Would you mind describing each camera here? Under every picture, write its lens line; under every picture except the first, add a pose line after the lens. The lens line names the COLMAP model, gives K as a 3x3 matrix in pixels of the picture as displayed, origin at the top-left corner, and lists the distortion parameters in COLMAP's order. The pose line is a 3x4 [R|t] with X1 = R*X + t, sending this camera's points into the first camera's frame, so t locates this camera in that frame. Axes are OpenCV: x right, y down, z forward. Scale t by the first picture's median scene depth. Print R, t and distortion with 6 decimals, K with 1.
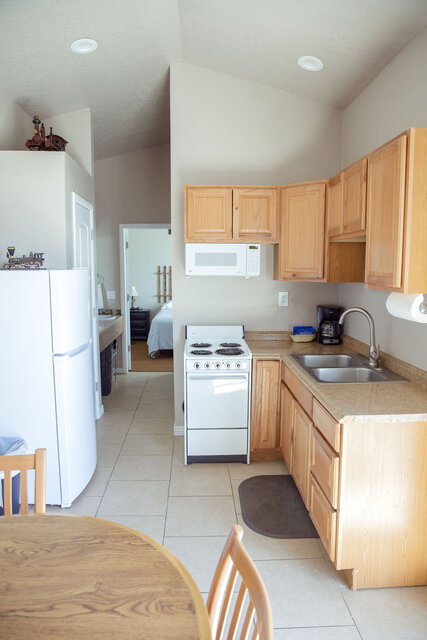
lens RADIAL K [[423.3, 0, 214.3], [0, 423.3, 319.9], [0, 0, 1]] dist [-0.054163, 0.005768]
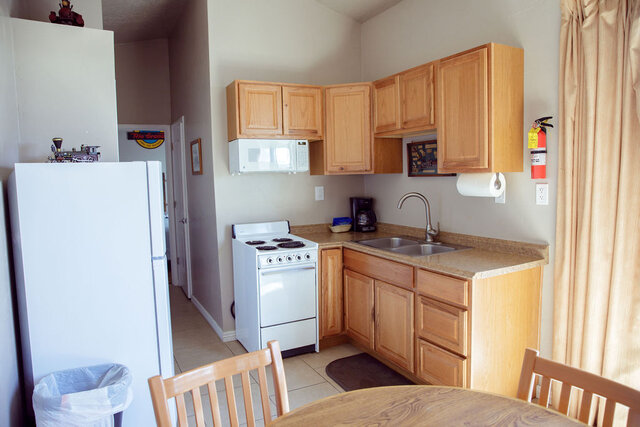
lens RADIAL K [[423.3, 0, 322.6], [0, 423.3, 213.6], [0, 0, 1]] dist [-0.054163, 0.005768]
pose [[0.905731, -0.062626, 0.419201, -0.323951], [0.078548, 0.996693, -0.020812, 0.027440], [-0.416511, 0.051778, 0.907655, 0.046690]]
